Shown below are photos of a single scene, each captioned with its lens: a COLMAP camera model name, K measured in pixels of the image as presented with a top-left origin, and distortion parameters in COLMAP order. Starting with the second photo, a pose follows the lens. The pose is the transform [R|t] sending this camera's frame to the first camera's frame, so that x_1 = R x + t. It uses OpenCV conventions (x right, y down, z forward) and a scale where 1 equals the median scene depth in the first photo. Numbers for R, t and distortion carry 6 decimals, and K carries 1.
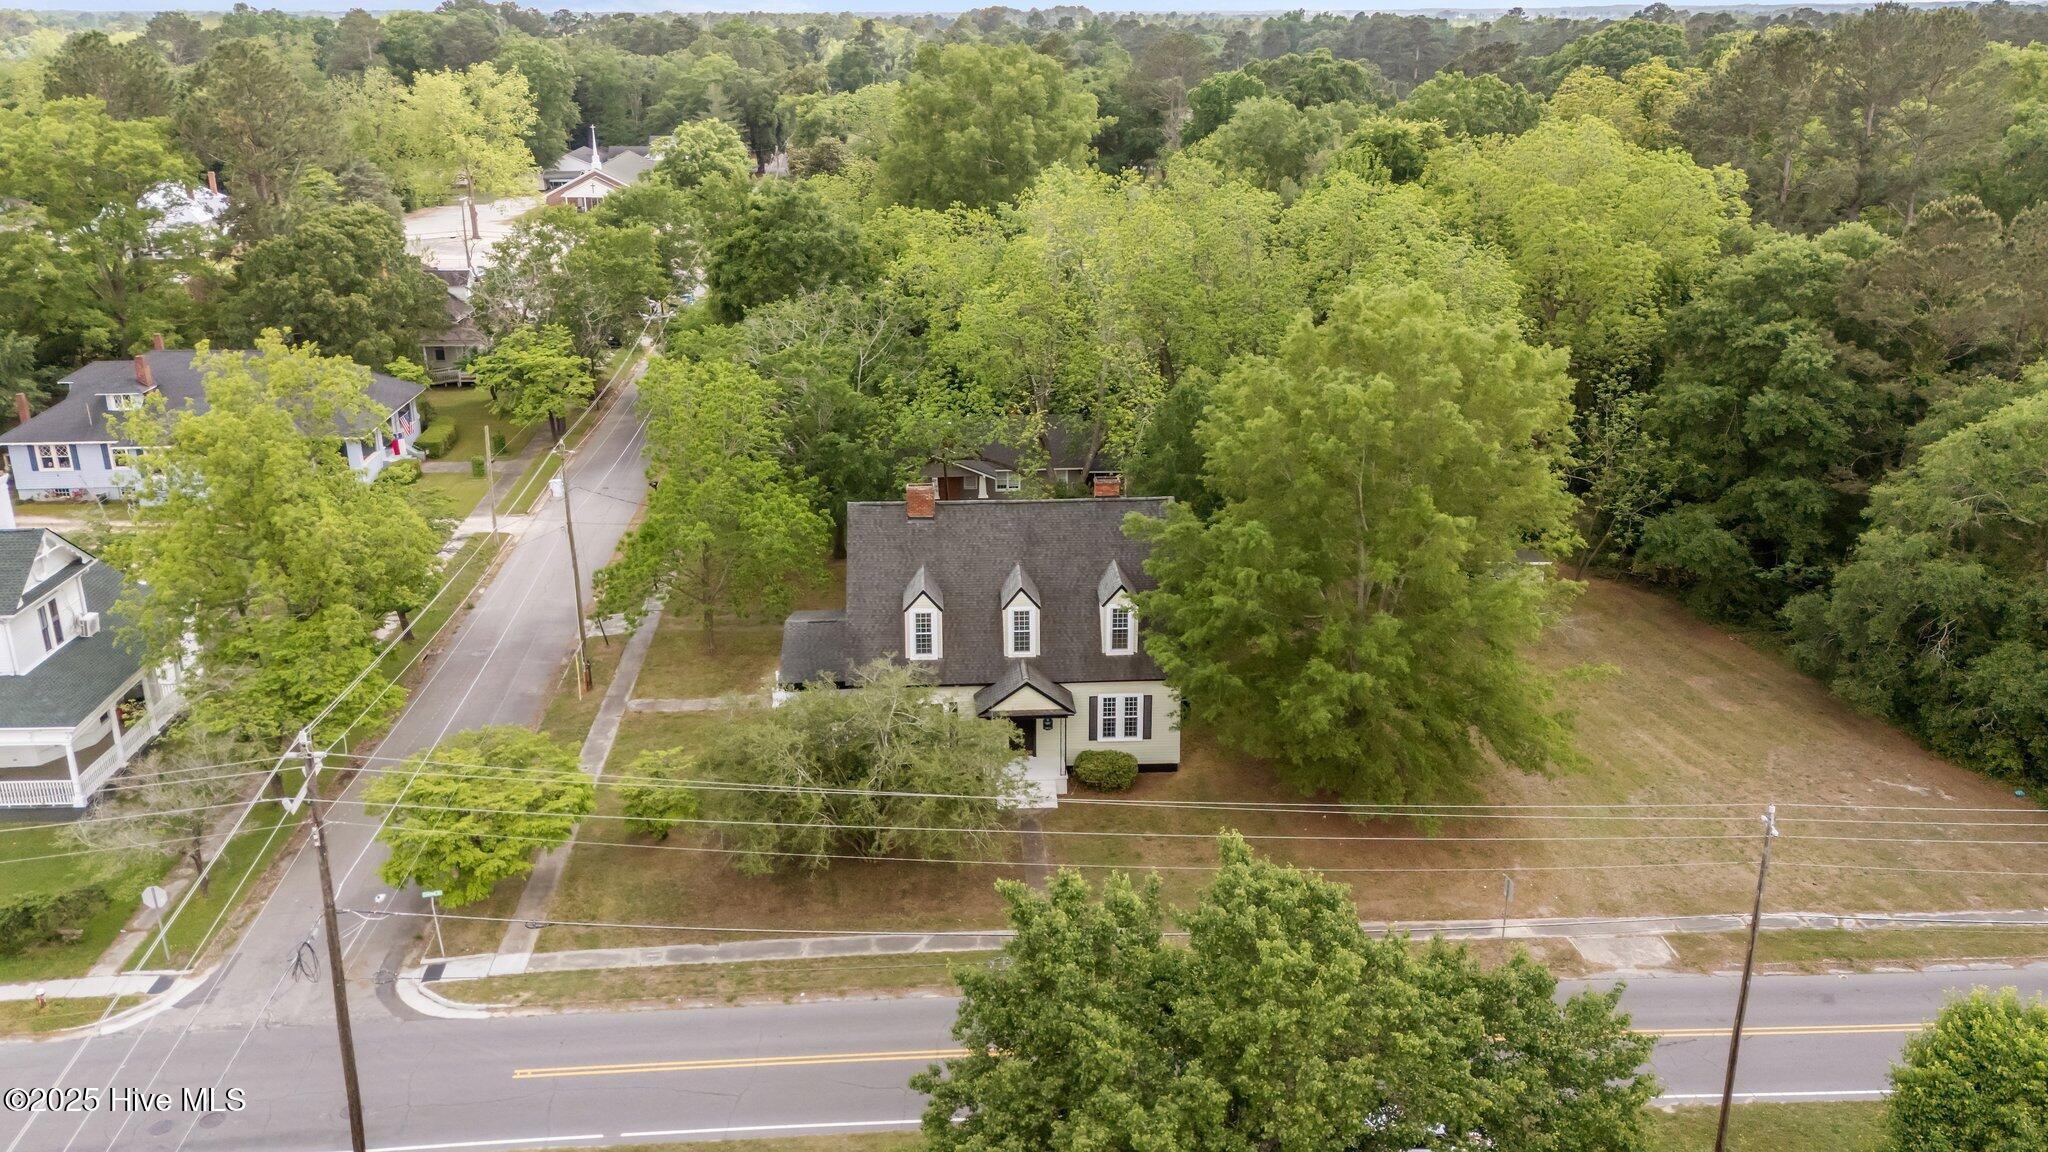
lens RADIAL K [[1465.7, 0, 1024.0], [0, 1465.7, 576.0], [0, 0, 1]] dist [0.042076, -0.007315]
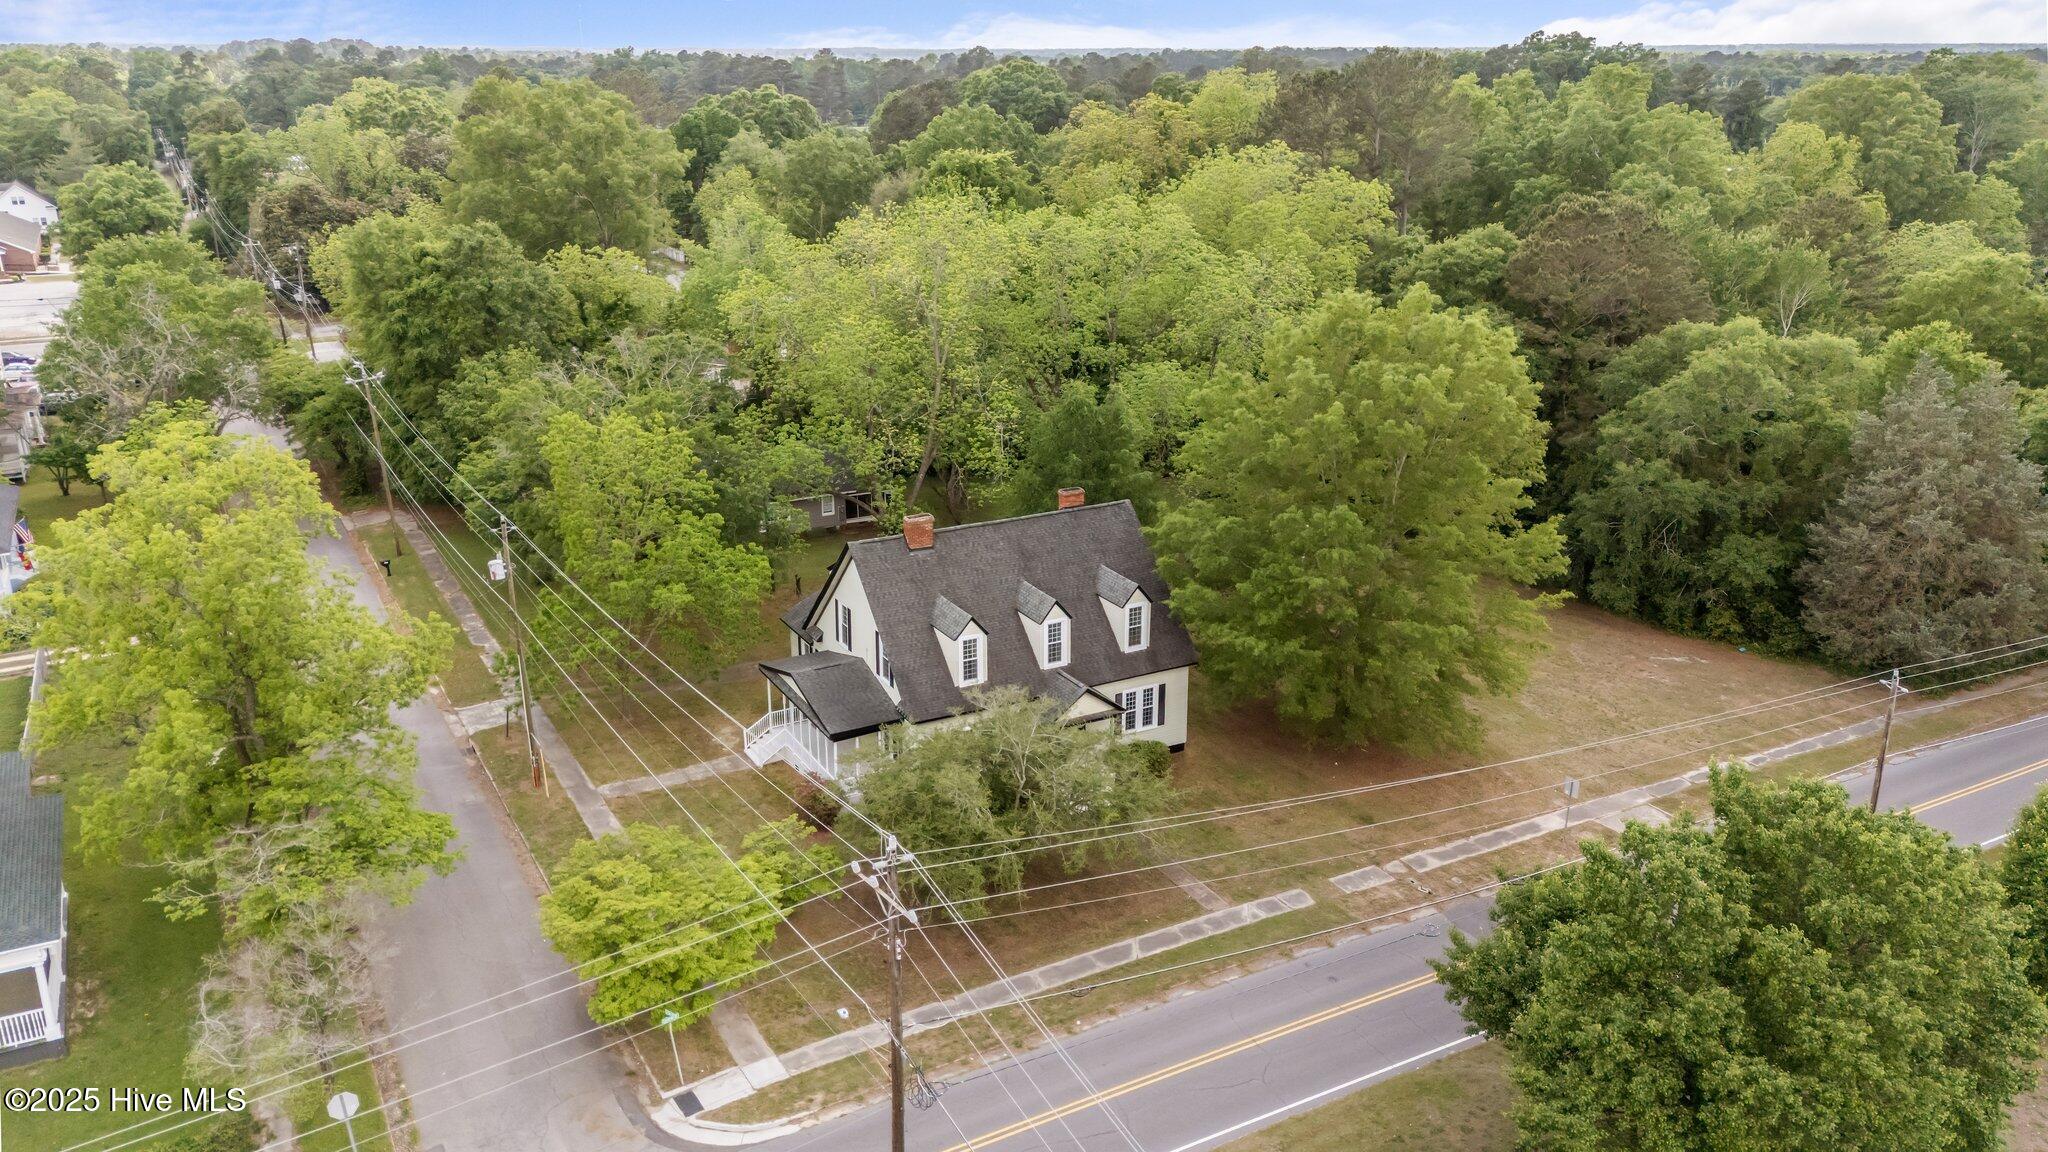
lens RADIAL K [[1399.3, 0, 972.2], [0, 1399.3, 576.5], [0, 0, 1]] dist [0.069934, -0.070761]
pose [[0.917528, -0.134820, 0.374121, -0.416133], [0.137772, 0.990282, 0.018979, -0.035433], [-0.373044, 0.034130, 0.927186, 0.096583]]
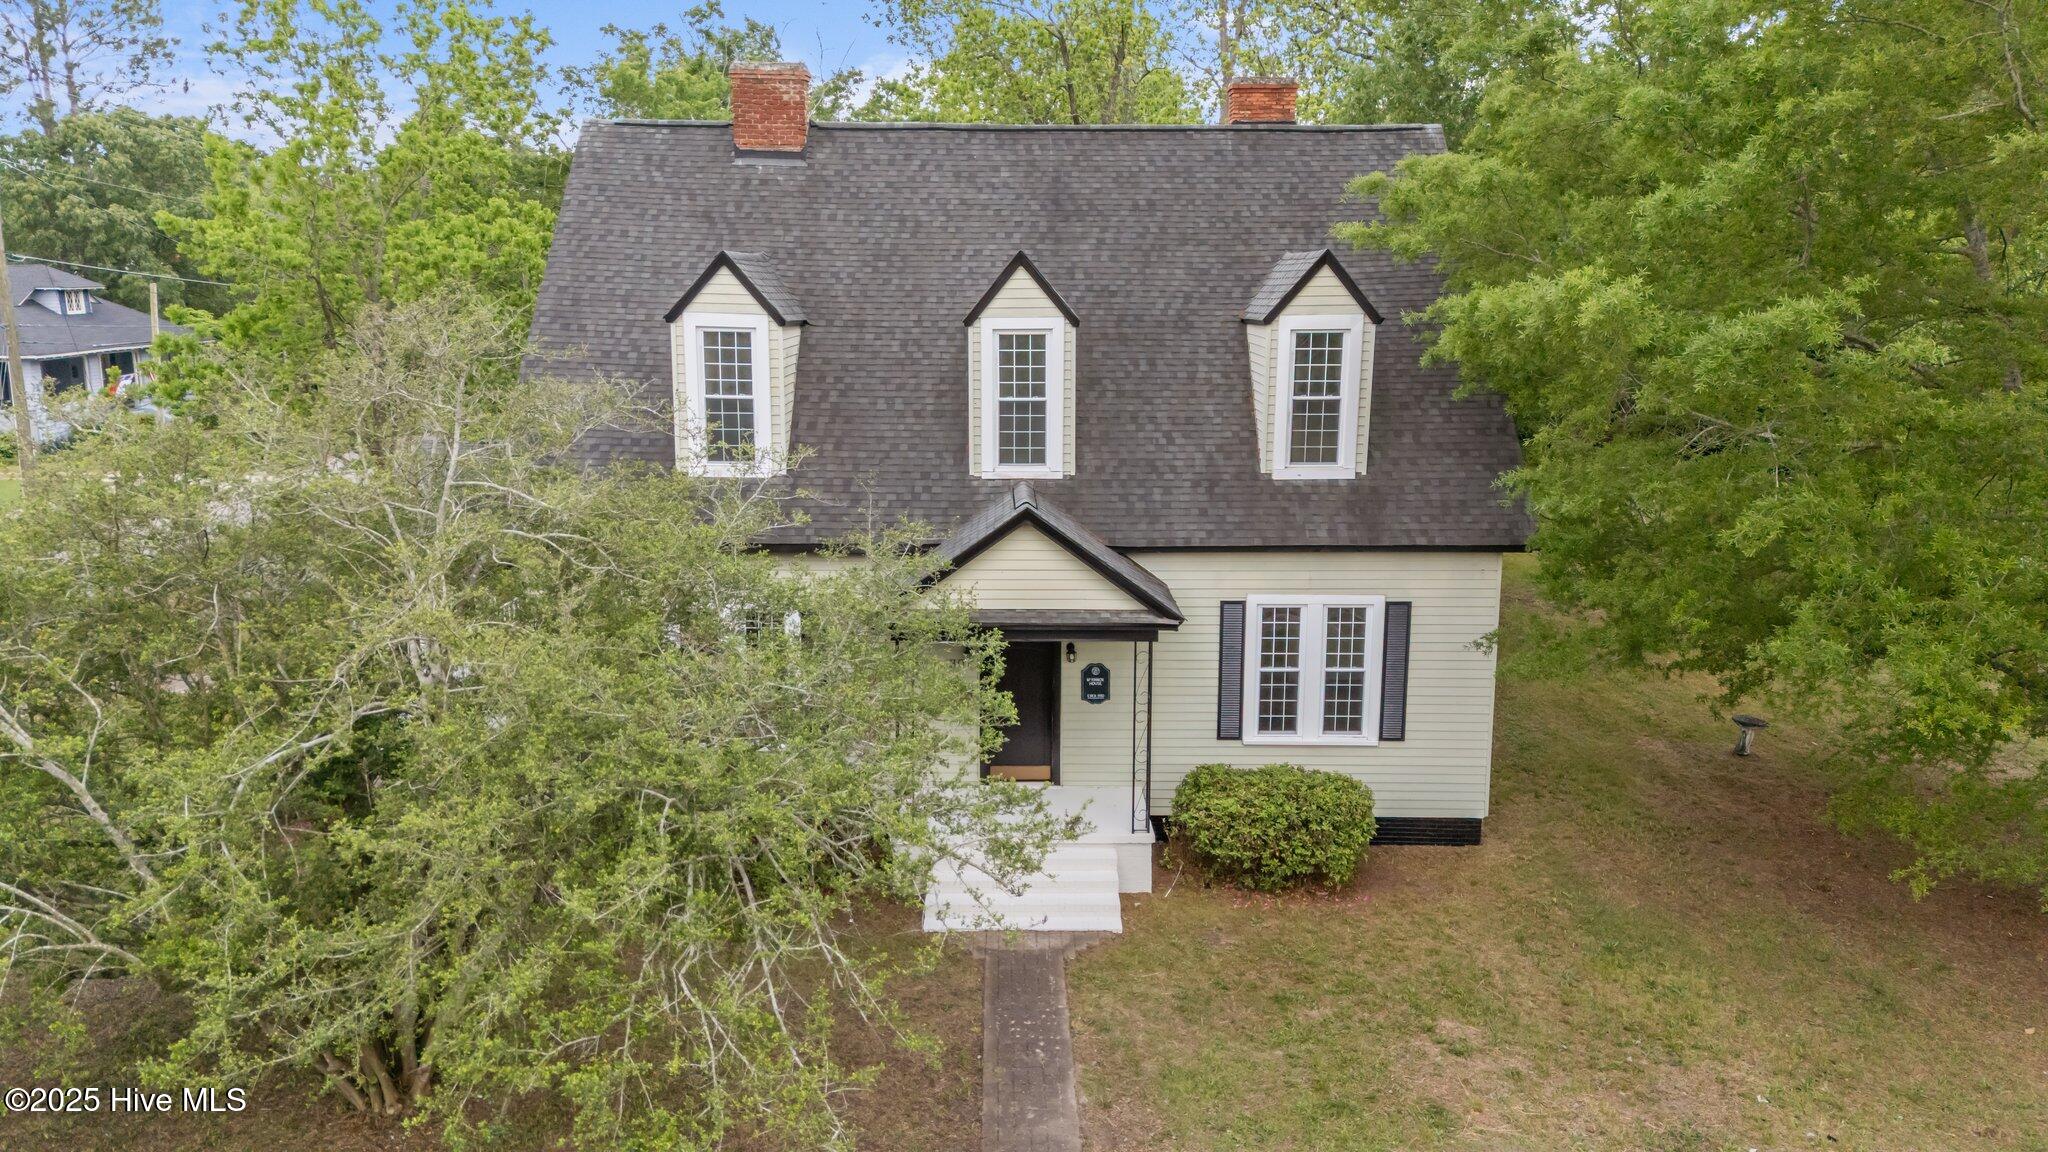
lens RADIAL K [[1465.7, 0, 1024.0], [0, 1465.7, 576.0], [0, 0, 1]] dist [0.042076, -0.007315]
pose [[0.998746, 0.015588, -0.047573, 0.015417], [-0.021559, 0.991580, -0.127689, 0.119682], [0.045182, 0.128555, 0.990673, 0.663899]]
